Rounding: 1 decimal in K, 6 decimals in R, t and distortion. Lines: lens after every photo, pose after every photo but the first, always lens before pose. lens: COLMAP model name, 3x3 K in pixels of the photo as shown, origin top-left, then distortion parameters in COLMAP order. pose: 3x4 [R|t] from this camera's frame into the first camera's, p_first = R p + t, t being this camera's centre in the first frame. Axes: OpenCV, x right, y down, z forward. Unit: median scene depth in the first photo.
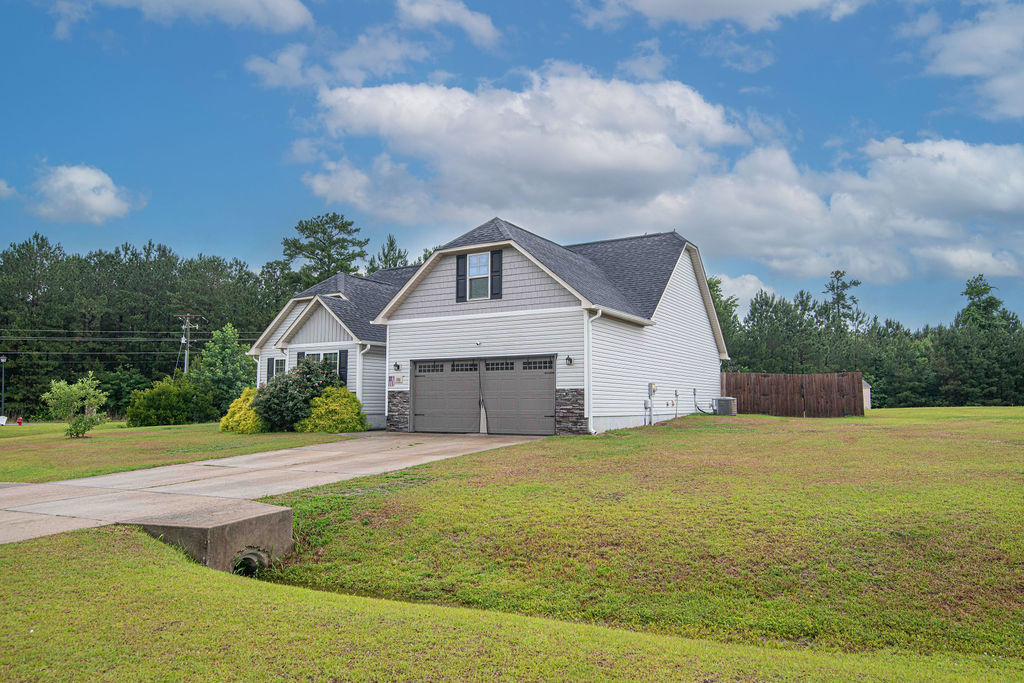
lens RADIAL K [[646.6, 0, 513.1], [0, 646.6, 353.5], [0, 0, 1]] dist [0.001380, 0.000284]
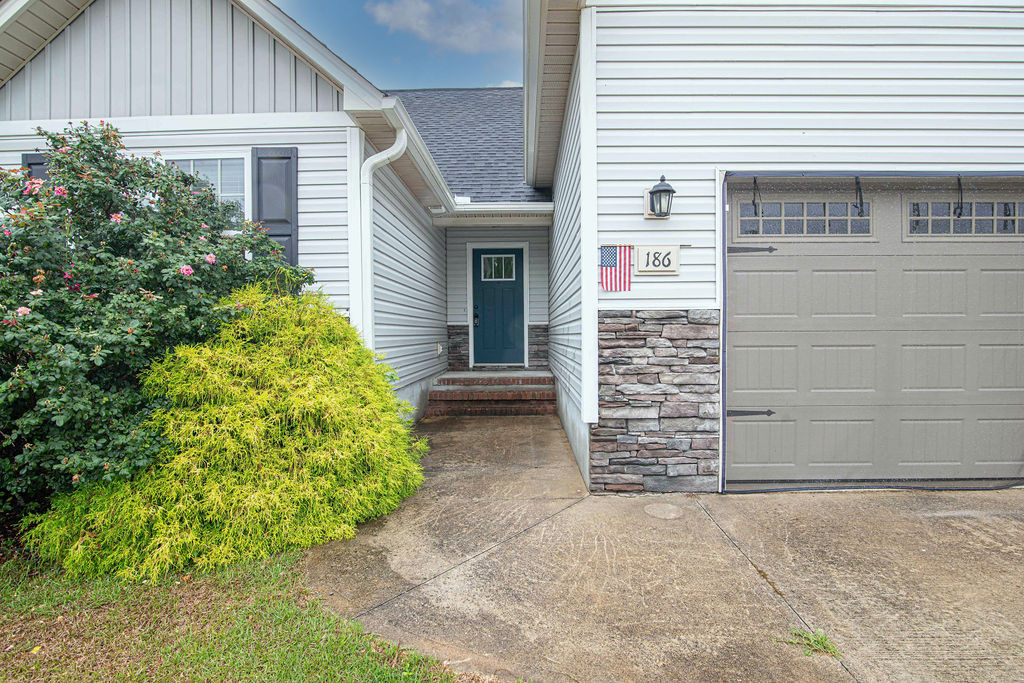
lens RADIAL K [[462.6, 0, 515.9], [0, 462.6, 337.9], [0, 0, 1]] dist [-0.000056, 0.000057]
pose [[0.879628, -0.016648, 0.475372, -0.302958], [-0.029842, 0.995487, 0.090083, 0.054982], [-0.474726, -0.093425, 0.875161, 0.900832]]
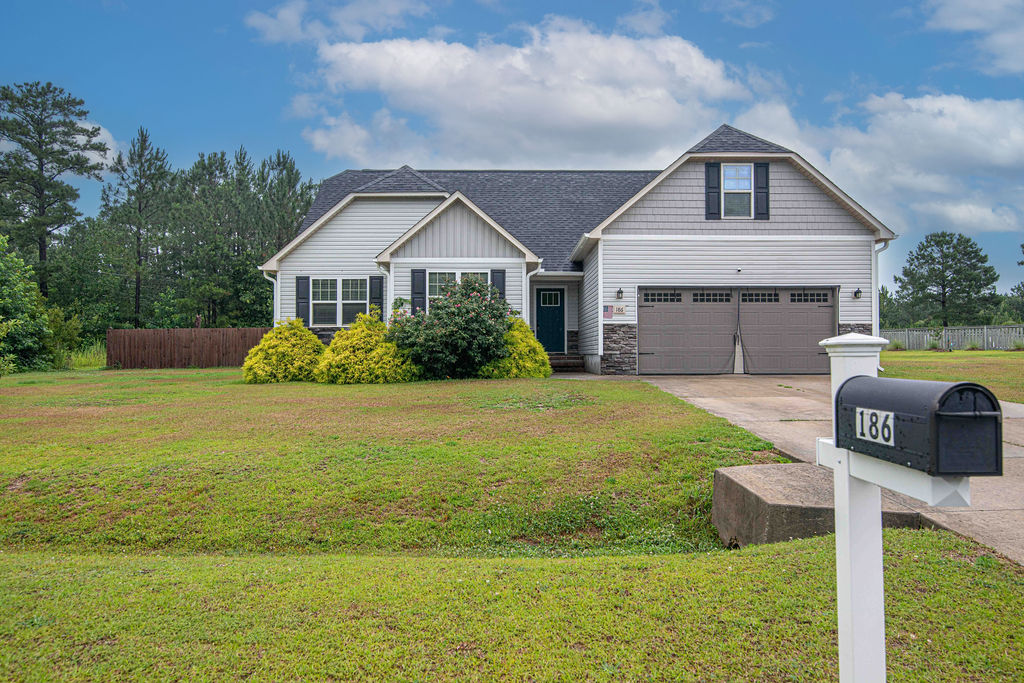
lens RADIAL K [[630.4, 0, 512.0], [0, 630.4, 341.5], [0, 0, 1]] dist [0.003559, 0.001467]
pose [[0.871246, 0.000334, 0.490846, -0.692436], [-0.036765, 0.997235, 0.064579, 0.034437], [-0.489467, -0.074311, 0.868850, 0.391346]]
